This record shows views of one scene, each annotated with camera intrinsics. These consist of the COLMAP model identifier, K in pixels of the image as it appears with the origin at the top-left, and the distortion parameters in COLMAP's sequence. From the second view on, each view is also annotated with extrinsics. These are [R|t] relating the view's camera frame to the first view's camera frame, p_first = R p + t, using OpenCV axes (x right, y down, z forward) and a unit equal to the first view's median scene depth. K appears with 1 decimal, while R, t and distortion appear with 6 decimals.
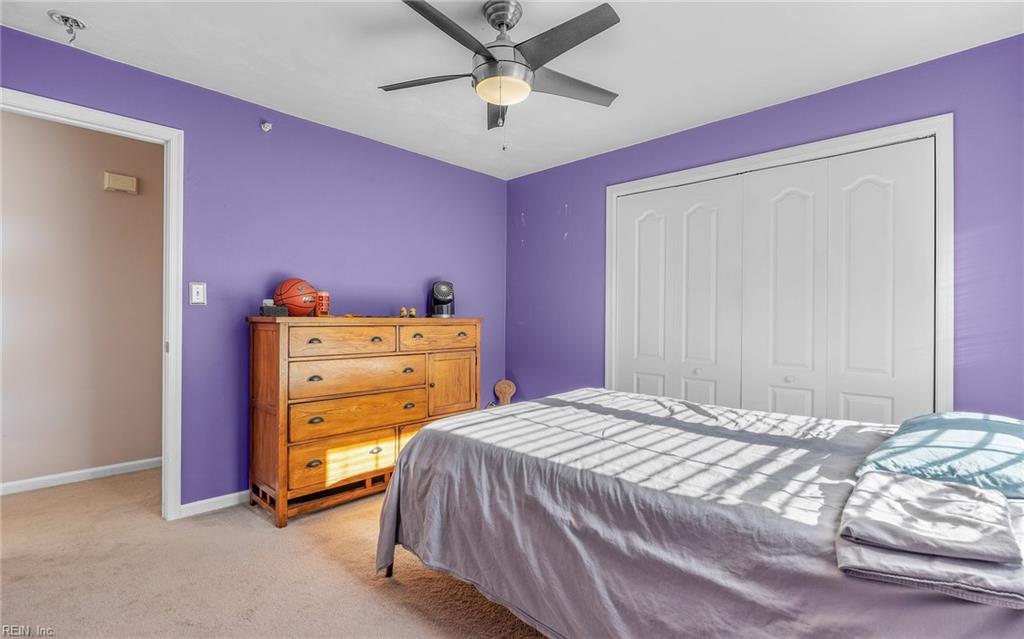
lens RADIAL K [[452.8, 0, 517.2], [0, 452.8, 320.6], [0, 0, 1]] dist [-0.010448, 0.000772]
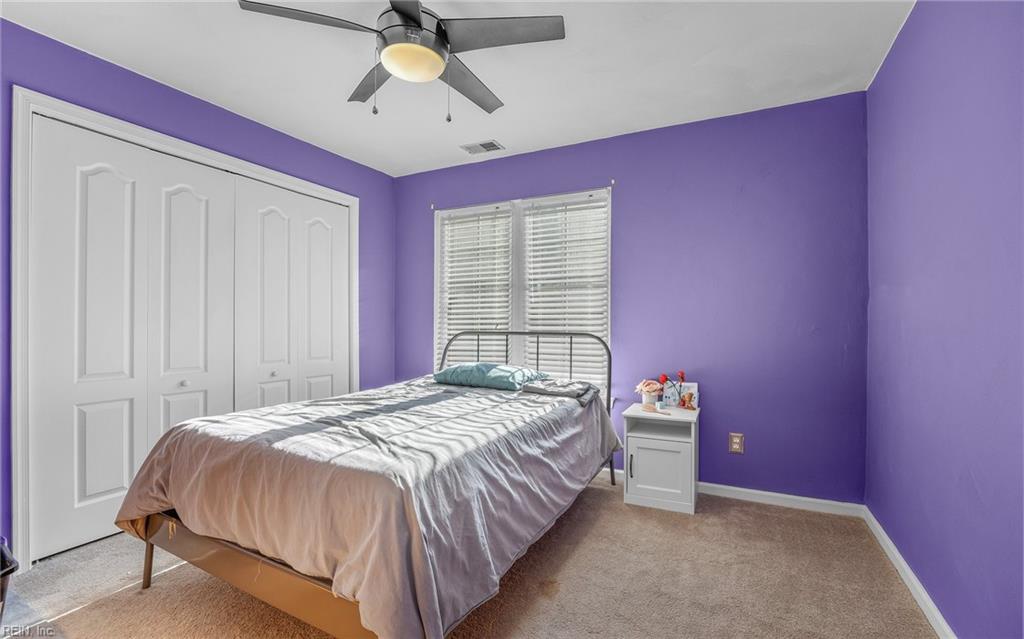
lens RADIAL K [[452.8, 0, 503.6], [0, 452.8, 317.4], [0, 0, 1]] dist [-0.010448, 0.000772]
pose [[-0.258387, 0.008628, 0.966003, -0.775677], [0.009171, 0.999937, -0.006478, 0.000331], [-0.965998, 0.007185, -0.258450, 0.884163]]
